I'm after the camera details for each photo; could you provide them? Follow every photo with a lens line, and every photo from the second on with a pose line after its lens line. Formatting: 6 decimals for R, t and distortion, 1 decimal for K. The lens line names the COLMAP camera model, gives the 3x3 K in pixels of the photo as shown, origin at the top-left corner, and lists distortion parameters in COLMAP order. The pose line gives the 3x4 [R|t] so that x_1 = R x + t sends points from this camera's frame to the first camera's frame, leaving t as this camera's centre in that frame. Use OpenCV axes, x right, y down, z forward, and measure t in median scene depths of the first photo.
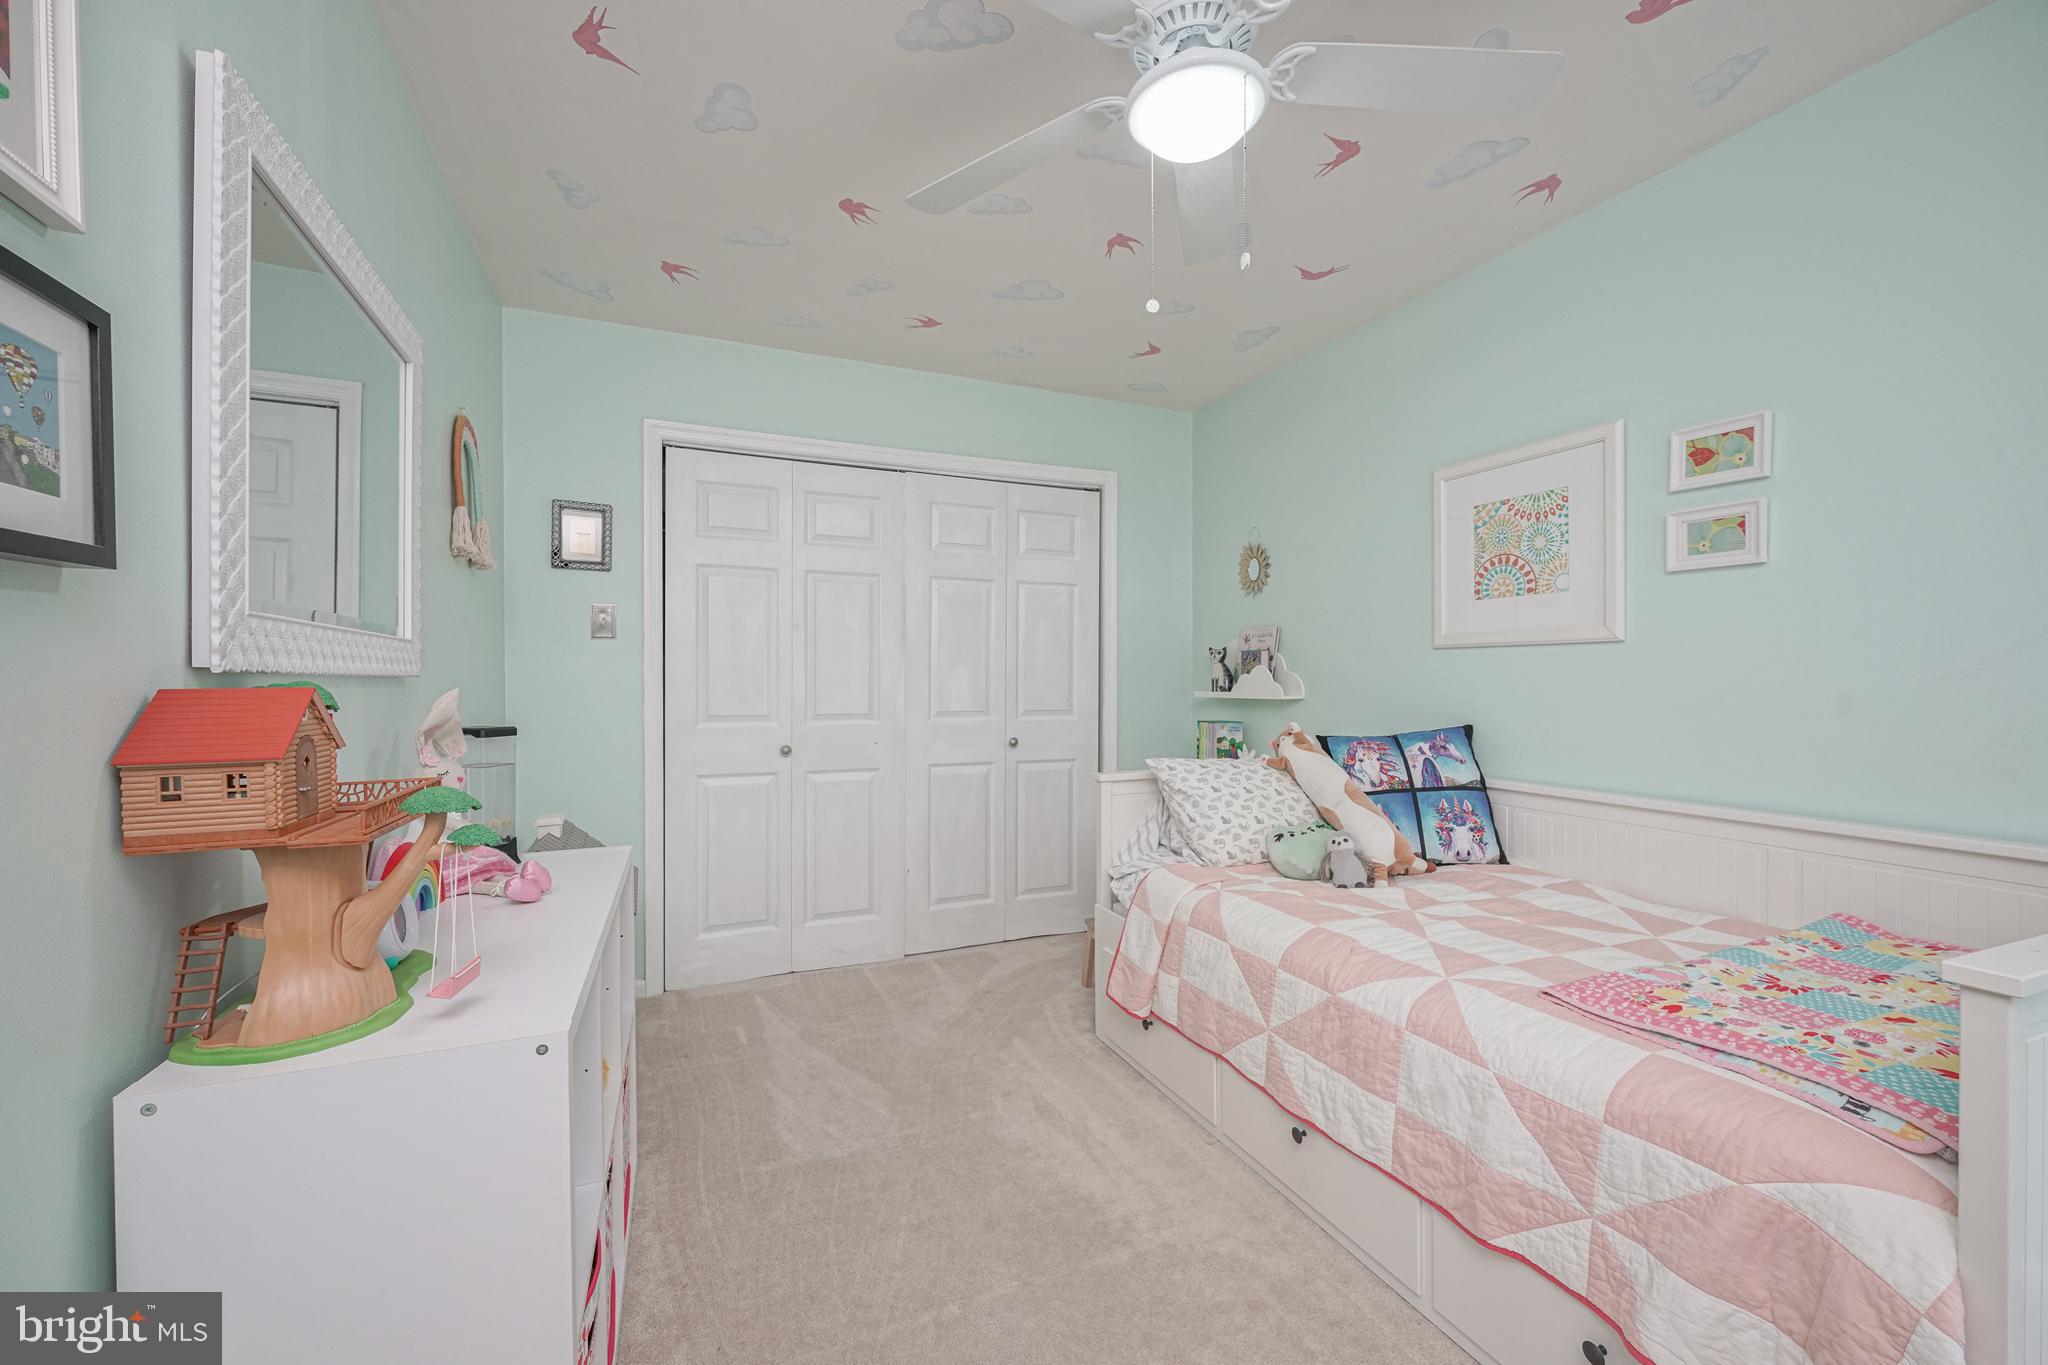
lens RADIAL K [[835.2, 0, 1028.7], [0, 835.2, 682.7], [0, 0, 1]] dist [-0.001389, 0.000260]
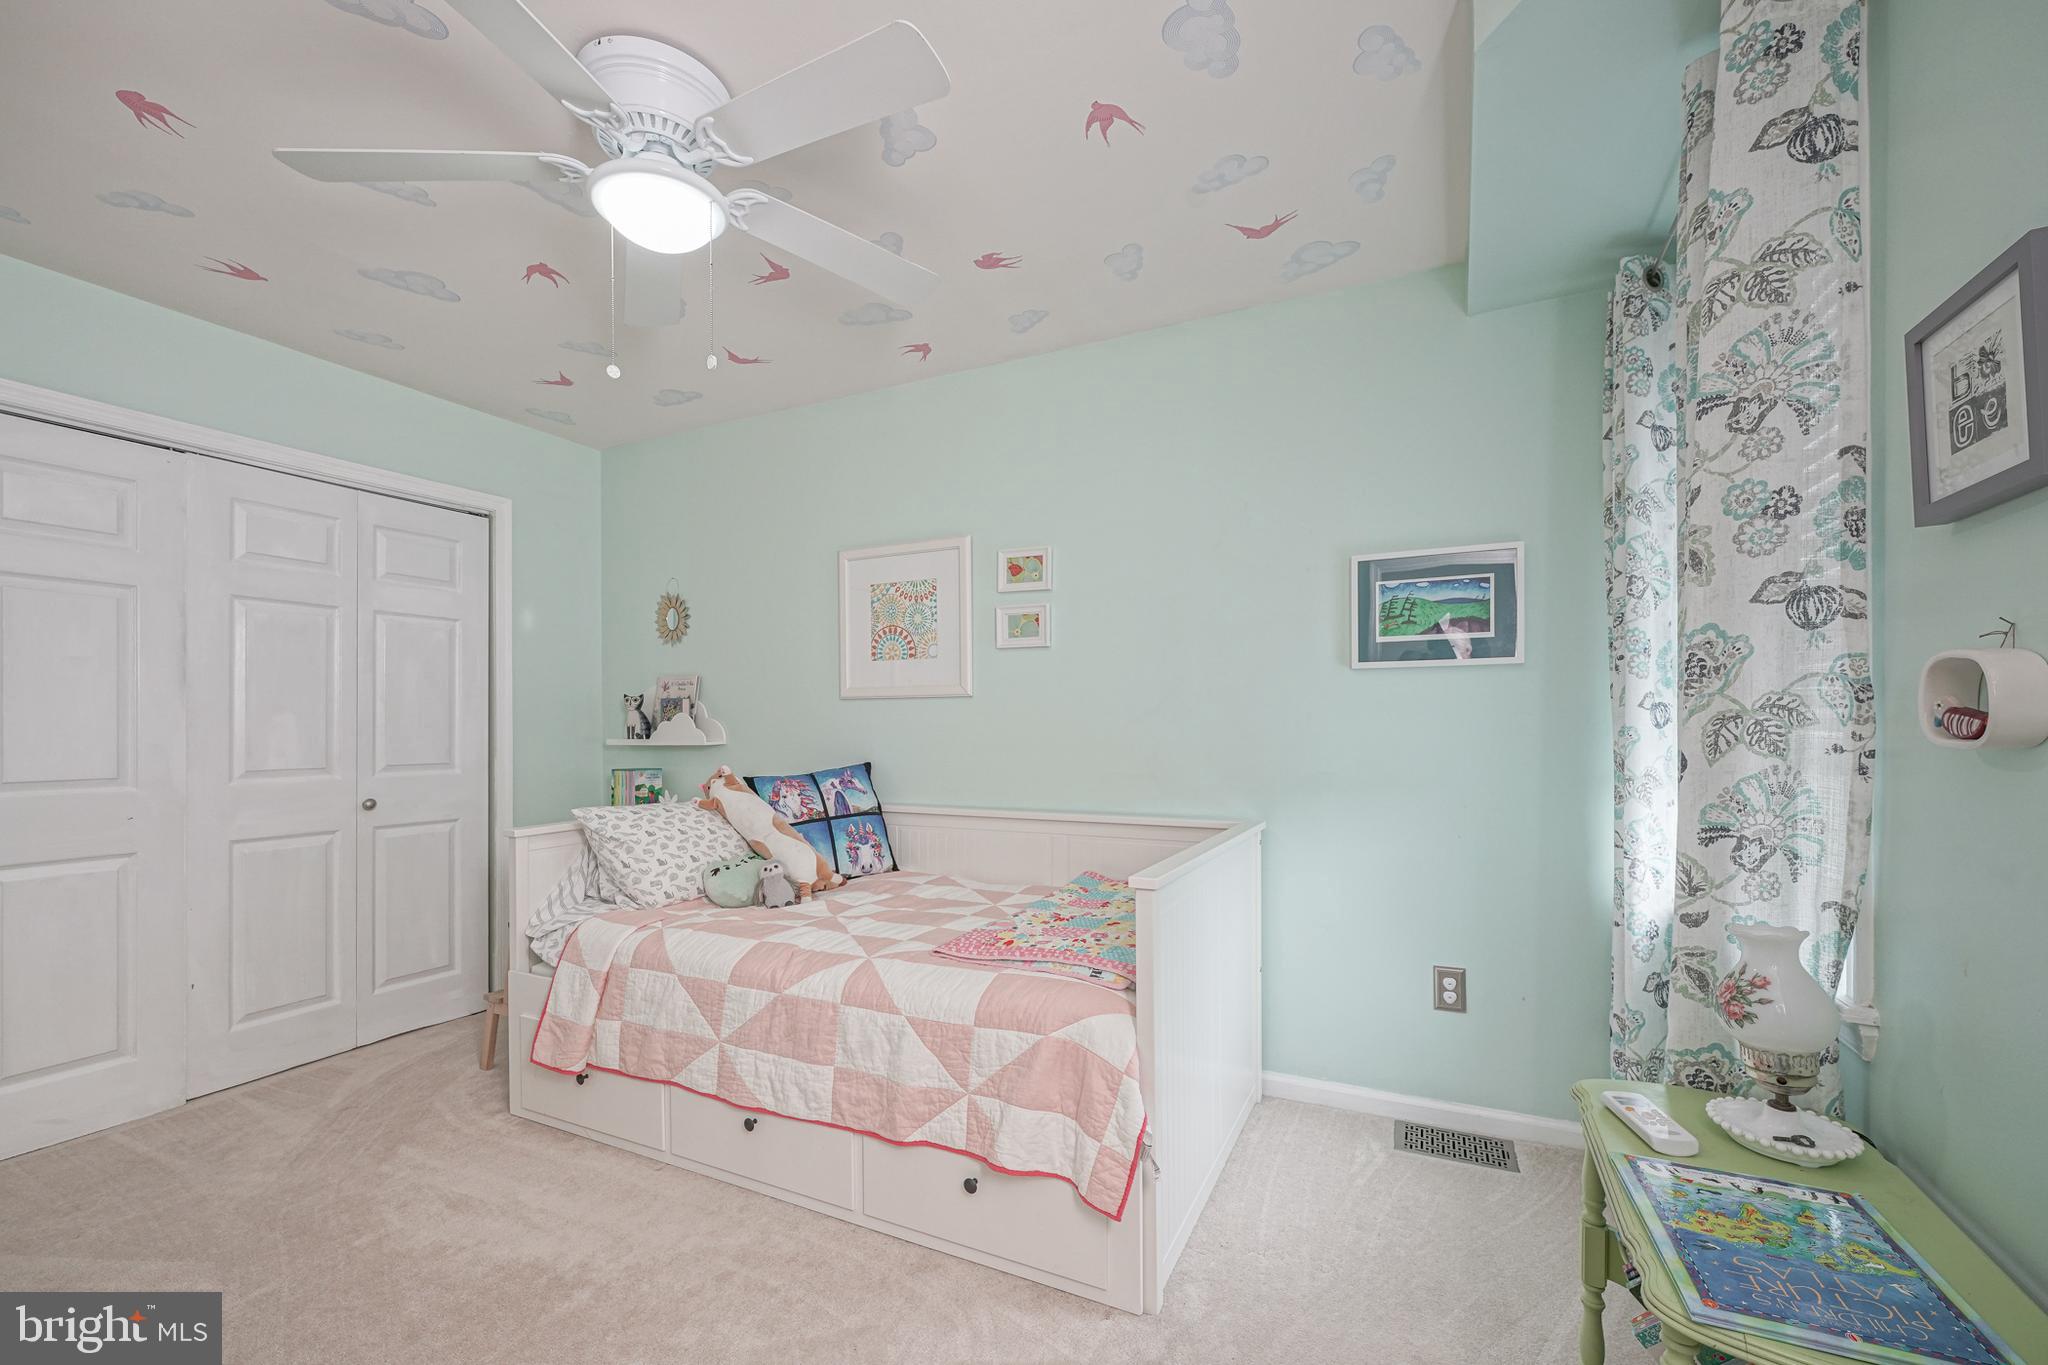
lens RADIAL K [[829.0, 0, 1042.3], [0, 829.0, 719.4], [0, 0, 1]] dist [0.000100, 0.000041]
pose [[0.750710, -0.001300, 0.660631, -0.094787], [0.009262, 0.999921, -0.008556, 0.000524], [-0.660567, 0.012542, 0.750662, -0.093388]]
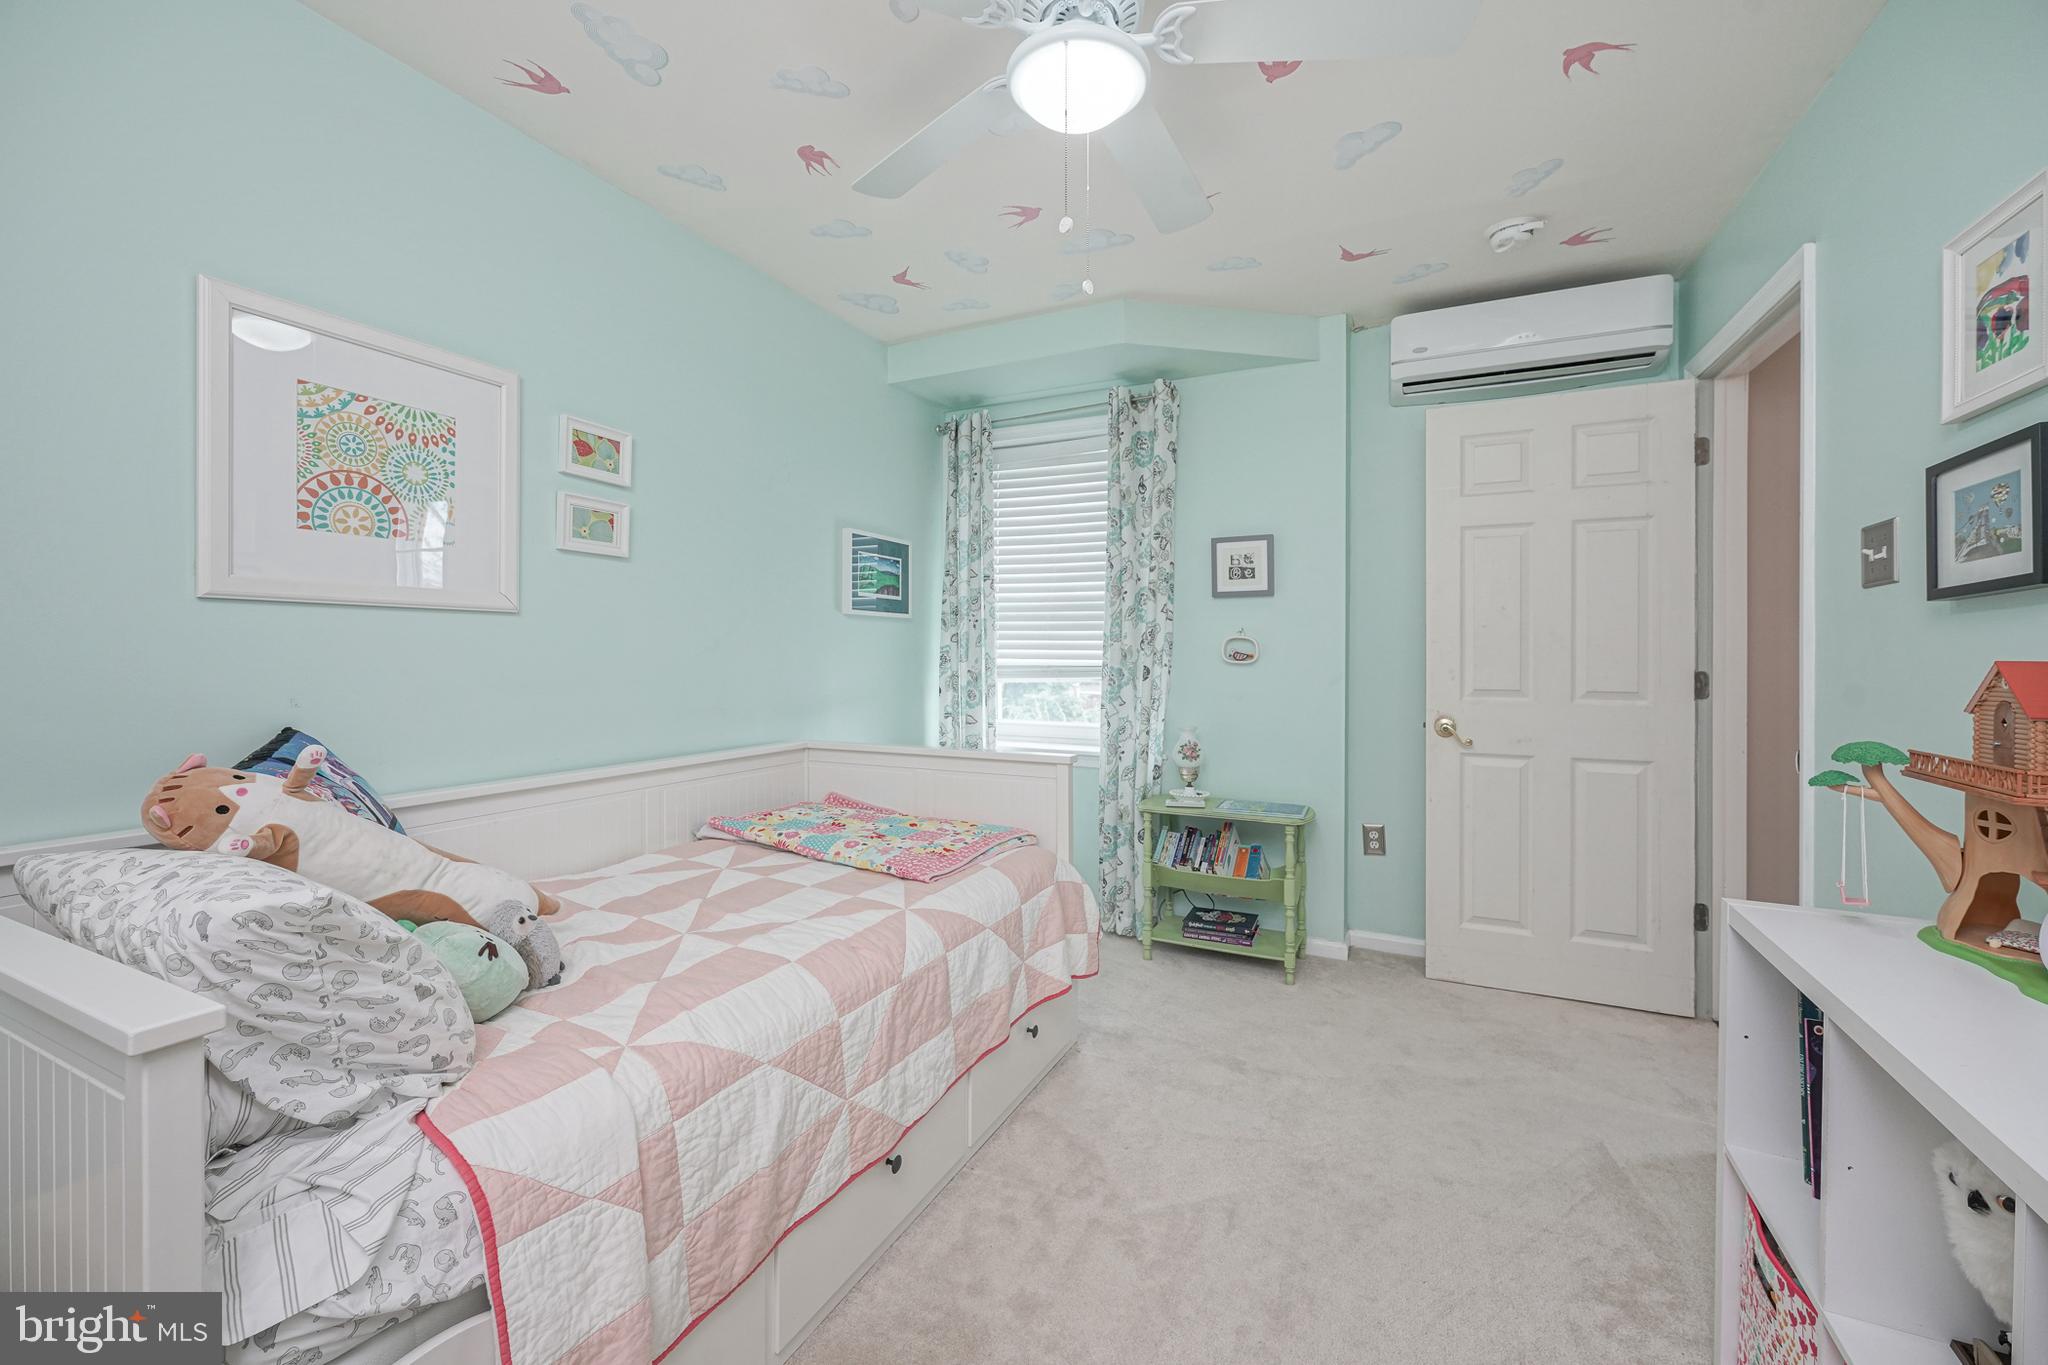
lens RADIAL K [[822.9, 0, 1021.2], [0, 822.9, 655.6], [0, 0, 1]] dist [-0.001164, -0.000070]
pose [[-0.658160, -0.001842, 0.752876, -0.322039], [0.002518, 0.999986, 0.004648, -0.005226], [-0.752874, 0.004955, -0.658146, 1.105872]]
